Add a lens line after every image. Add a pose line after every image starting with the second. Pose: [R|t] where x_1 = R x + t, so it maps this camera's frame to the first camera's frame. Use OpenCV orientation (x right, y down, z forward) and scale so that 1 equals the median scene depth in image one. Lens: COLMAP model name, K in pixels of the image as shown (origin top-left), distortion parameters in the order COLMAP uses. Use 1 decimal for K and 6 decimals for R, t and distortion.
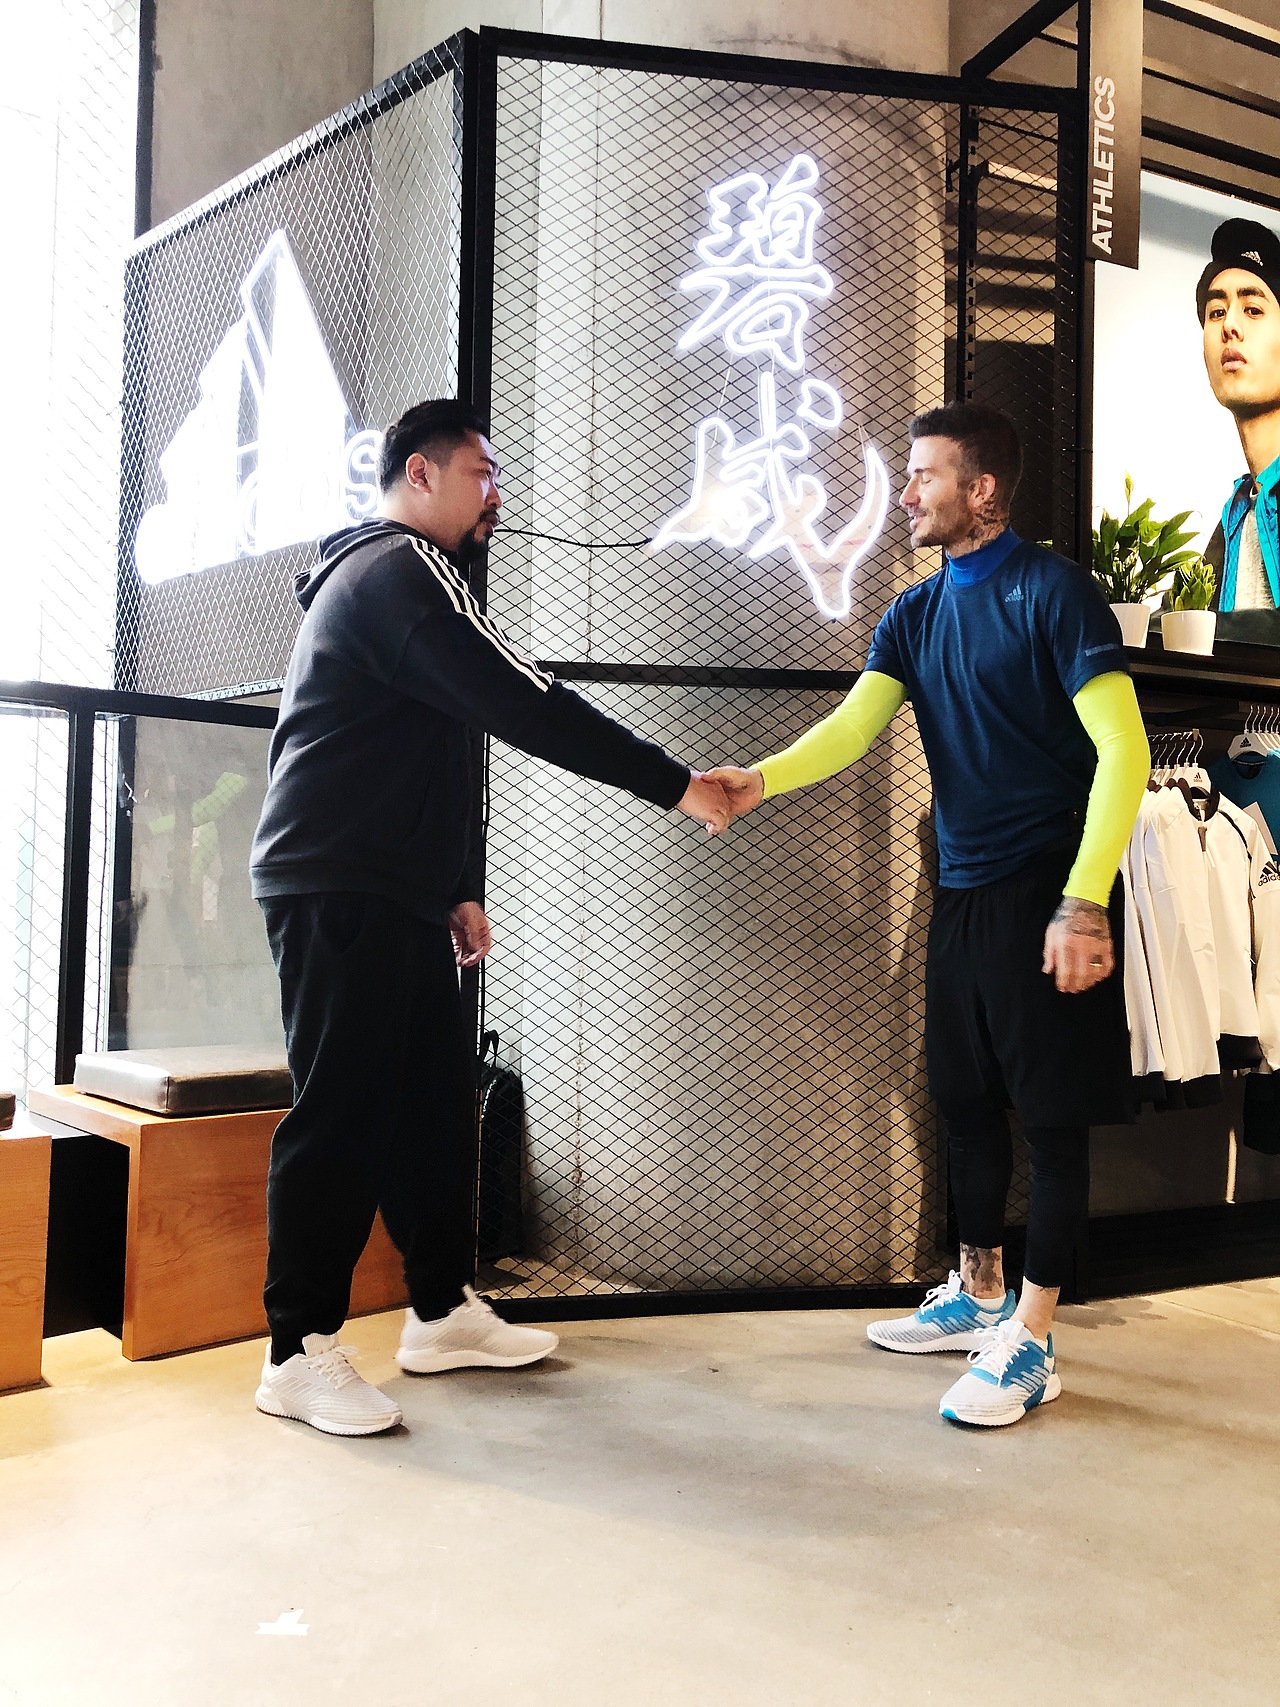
lens RADIAL K [[1420.6, 0, 637.4], [0, 1420.6, 842.5], [0, 0, 1]] dist [0.029211, -0.004425]
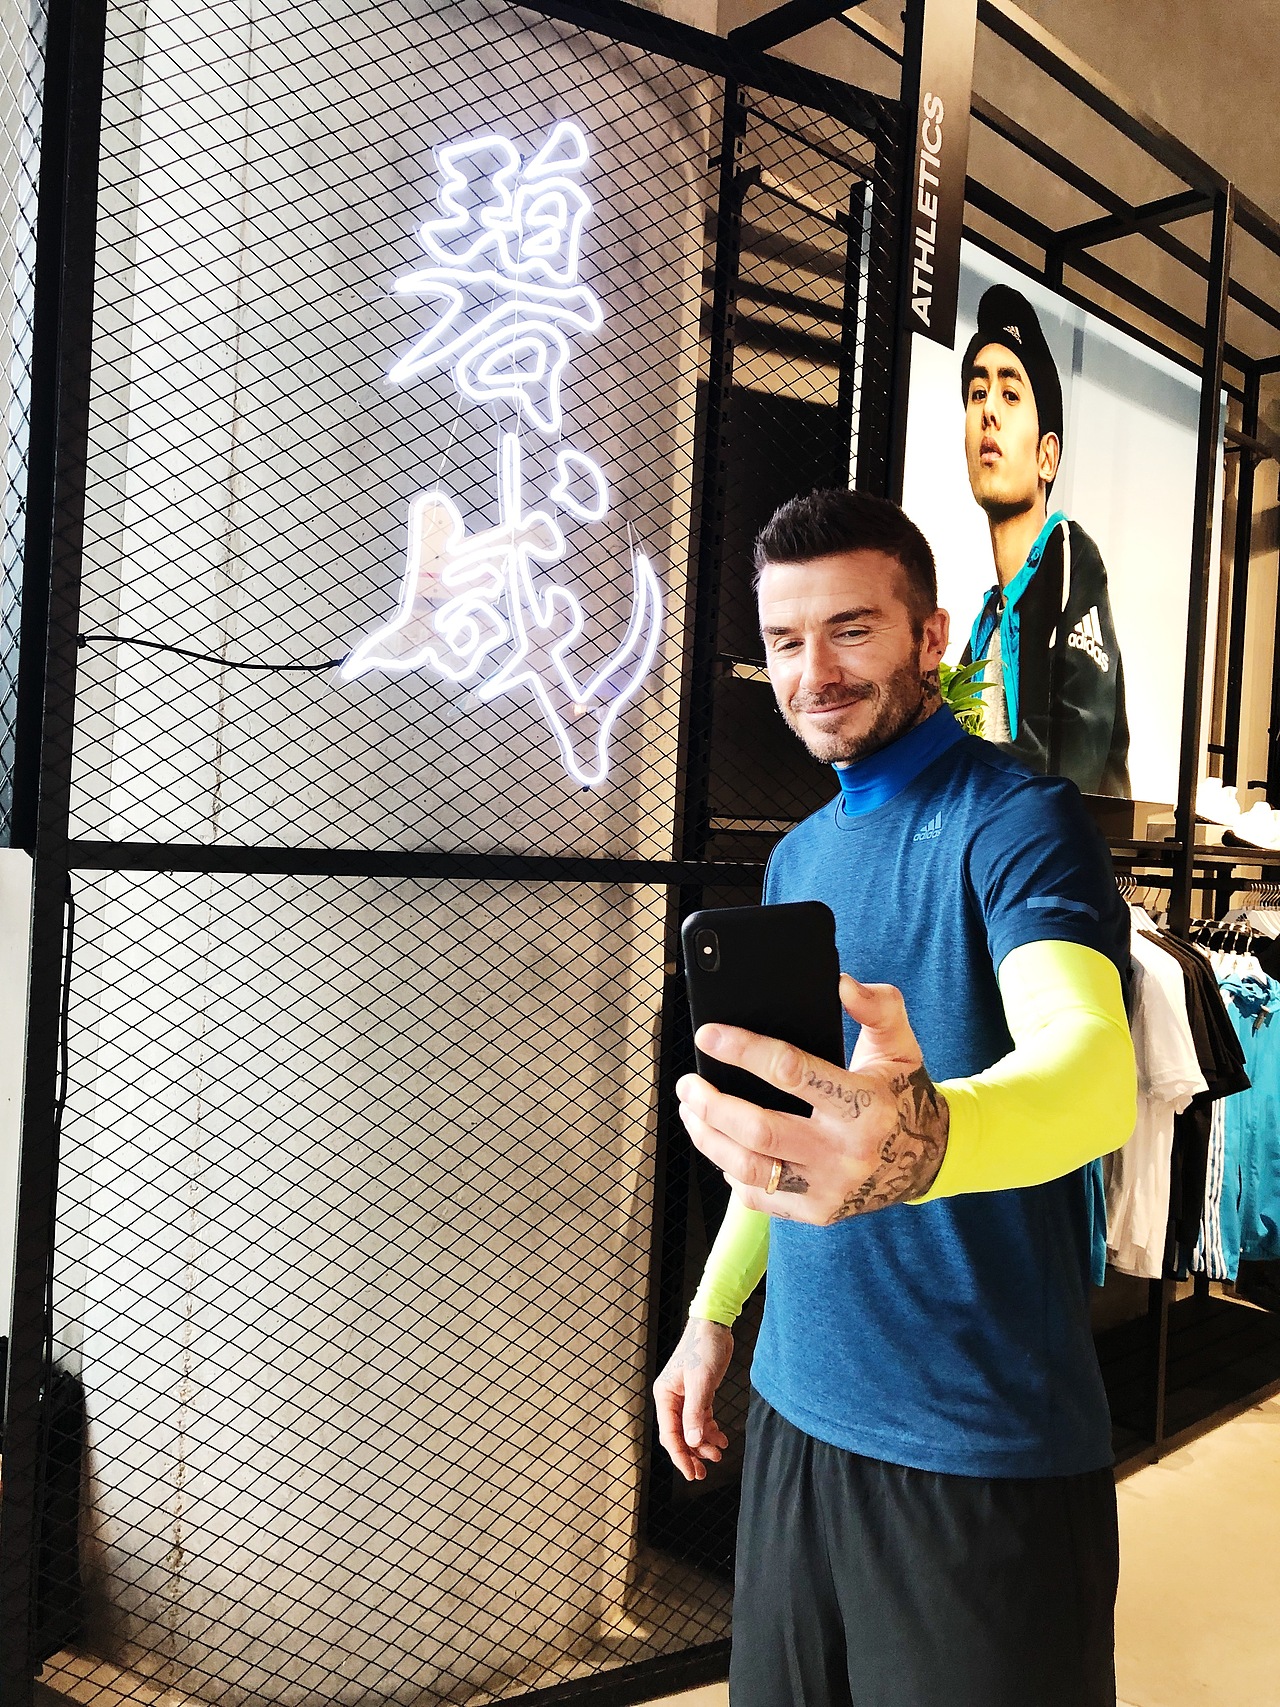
lens RADIAL K [[1420.6, 0, 637.4], [0, 1420.6, 842.5], [0, 0, 1]] dist [0.029211, -0.004425]
pose [[0.940589, 0.026407, 0.338520, -0.078894], [-0.045234, 0.997830, 0.047848, -0.160242], [-0.336522, -0.060318, 0.939742, 0.302716]]
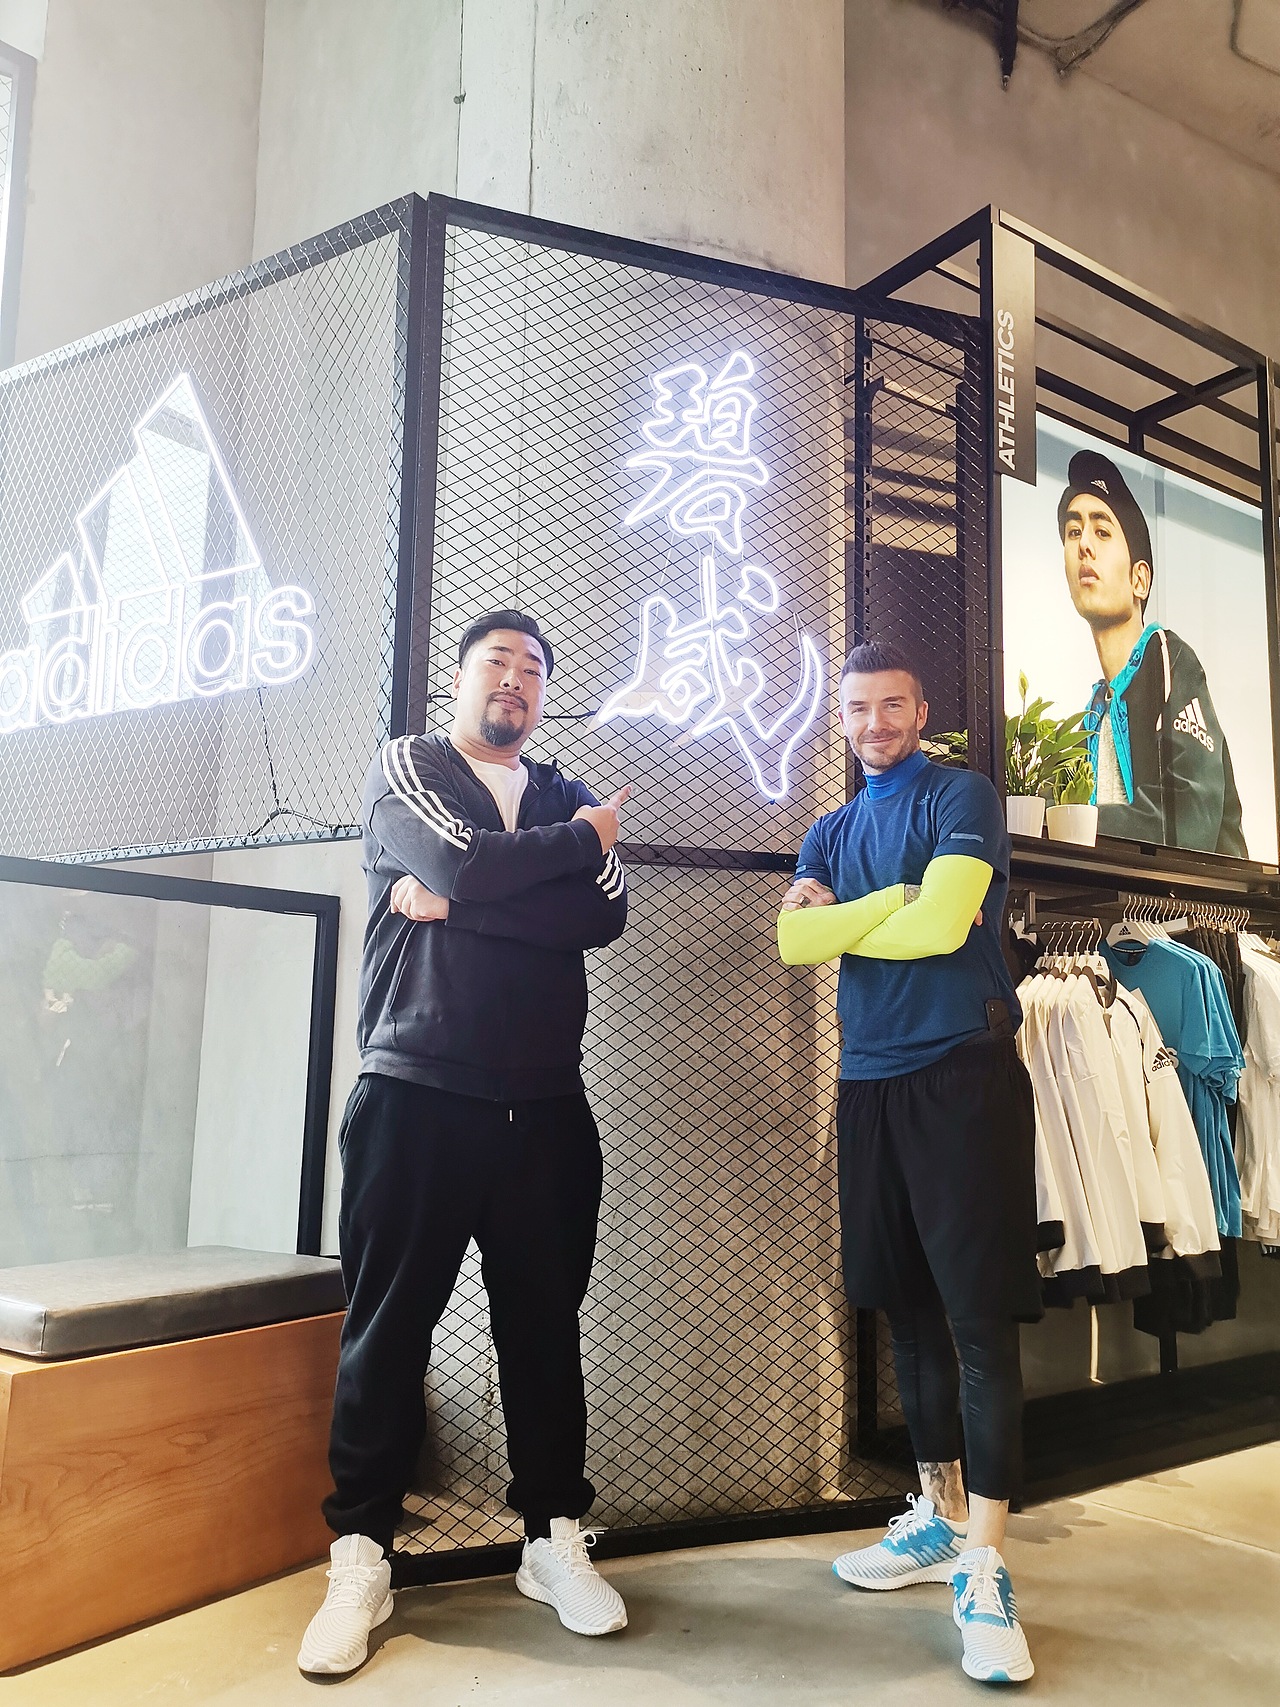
lens RADIAL K [[1363.6, 0, 640.0], [0, 1363.6, 853.5], [0, 0, 1]] dist [0.036874, -0.002356]
pose [[0.980848, 0.027911, 0.192763, -0.130346], [-0.007141, 0.994167, -0.107613, -0.017510], [-0.194642, 0.104176, 0.975326, 0.094222]]
